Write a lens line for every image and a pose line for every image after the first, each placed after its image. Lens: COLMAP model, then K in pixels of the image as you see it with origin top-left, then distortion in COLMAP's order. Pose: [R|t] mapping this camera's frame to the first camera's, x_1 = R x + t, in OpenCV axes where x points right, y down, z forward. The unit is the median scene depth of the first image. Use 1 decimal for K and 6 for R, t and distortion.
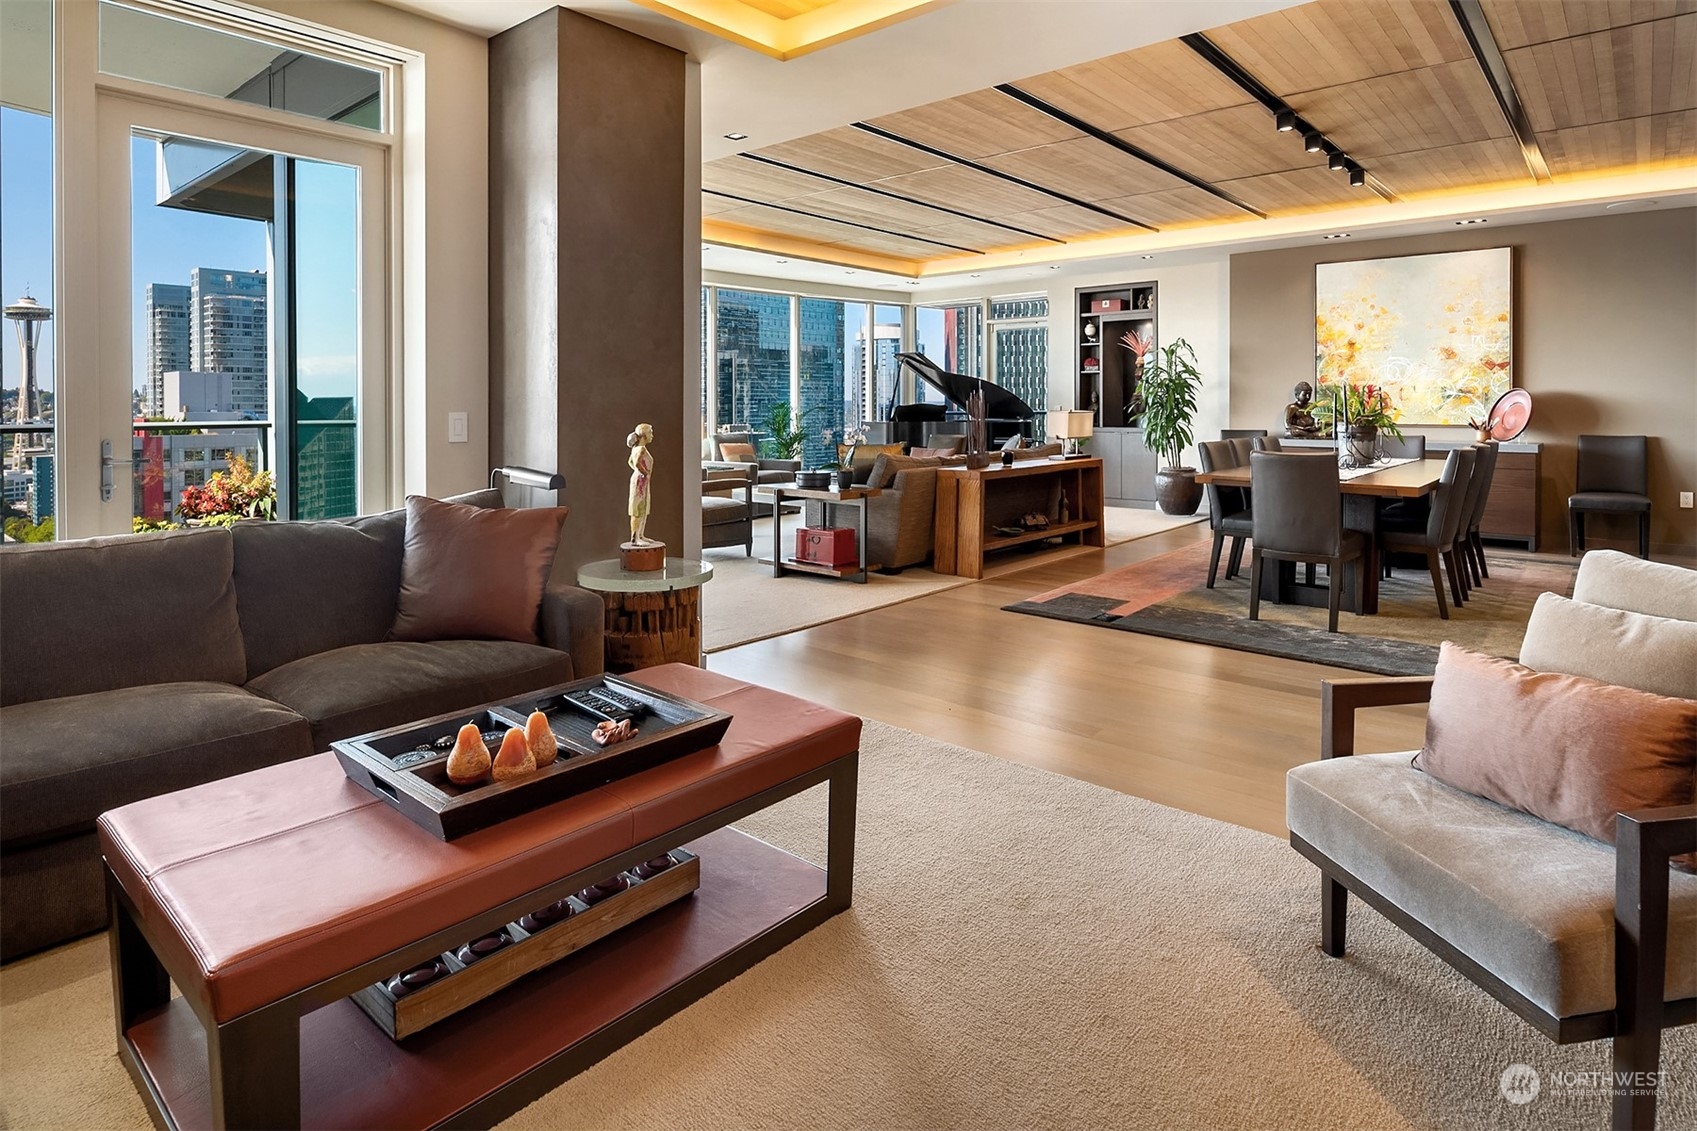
lens RADIAL K [[923.5, 0, 843.2], [0, 923.5, 412.2], [0, 0, 1]] dist [-0.001549, -0.000407]
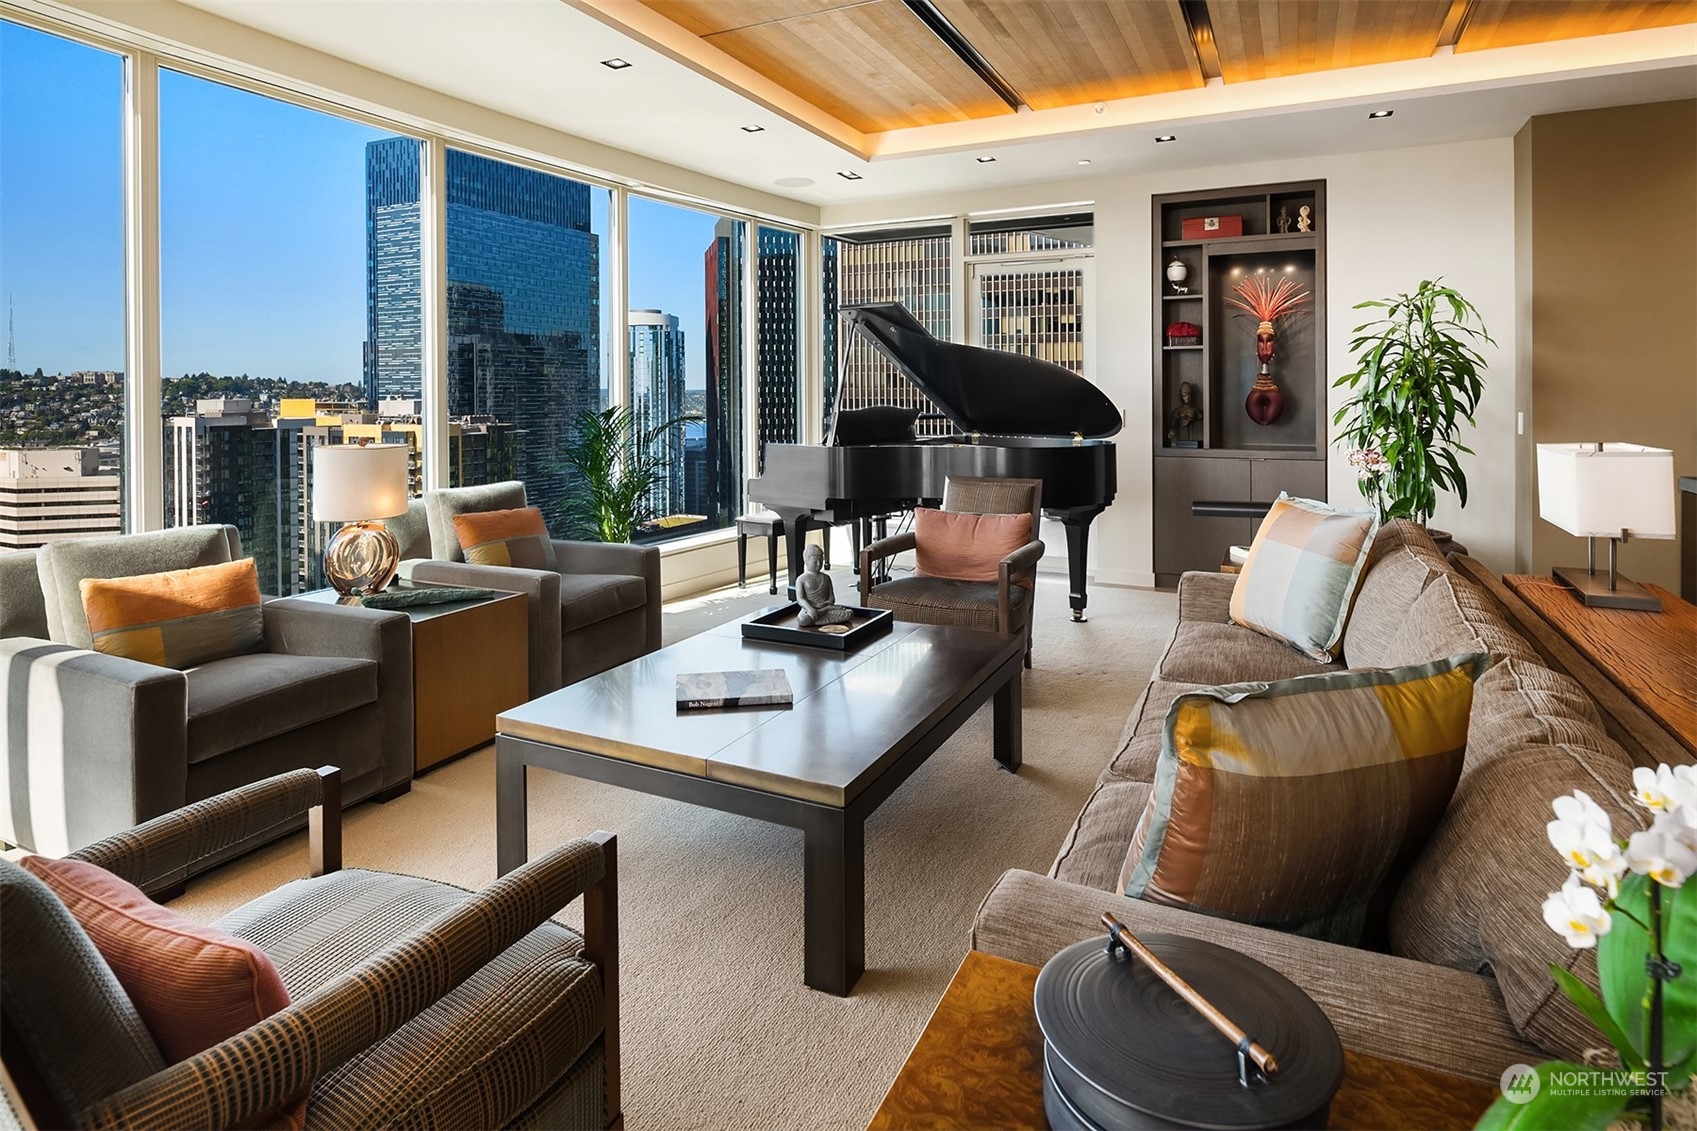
lens RADIAL K [[924.4, 0, 847.9], [0, 924.4, 403.4], [0, 0, 1]] dist [-0.002274, -0.001468]
pose [[0.964875, -0.004855, 0.262665, -0.077110], [0.004013, 0.999985, 0.003742, -0.015302], [-0.262679, -0.002556, 0.964880, 0.593511]]
